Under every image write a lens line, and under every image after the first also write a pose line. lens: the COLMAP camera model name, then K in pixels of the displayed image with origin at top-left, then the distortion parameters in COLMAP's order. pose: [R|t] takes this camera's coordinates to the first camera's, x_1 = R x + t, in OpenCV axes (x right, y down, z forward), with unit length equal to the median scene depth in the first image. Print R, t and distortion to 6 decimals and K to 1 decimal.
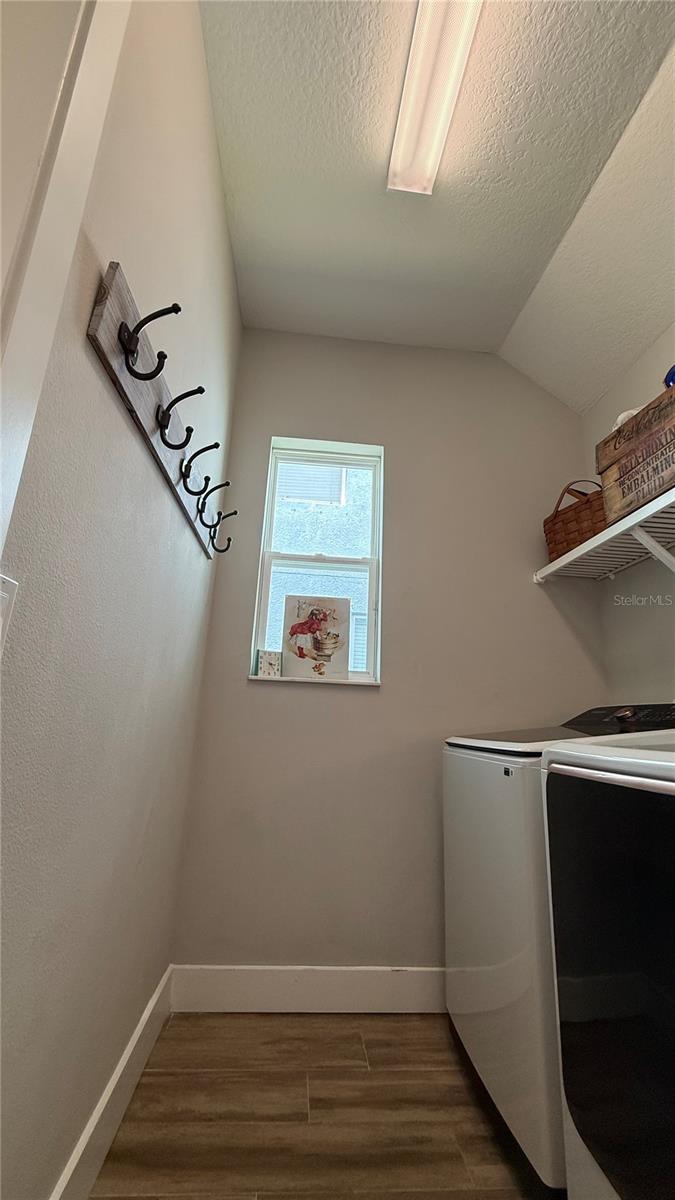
lens RADIAL K [[478.5, 0, 339.0], [0, 478.5, 596.9], [0, 0, 1]] dist [0.000559, 0.000005]
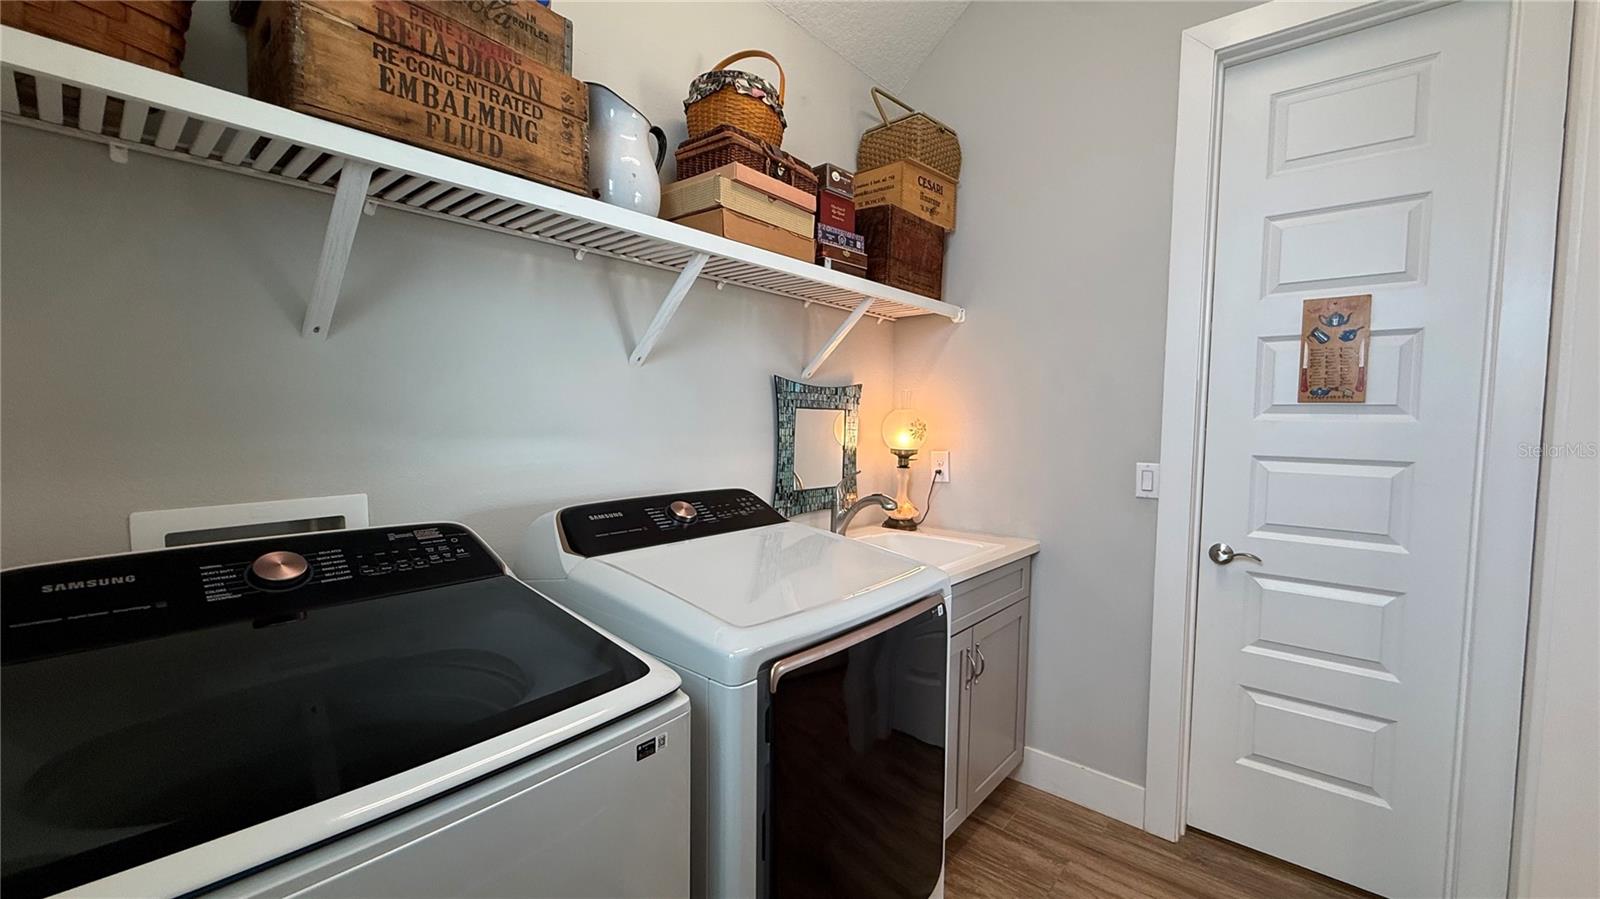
lens RADIAL K [[637.9, 0, 795.3], [0, 637.9, 450.6], [0, 0, 1]] dist [0.000559, 0.000005]
pose [[-0.693499, -0.092330, 0.714517, -0.125562], [-0.224370, 0.970112, -0.092412, 0.087126], [-0.684630, -0.224404, -0.693488, 1.090195]]
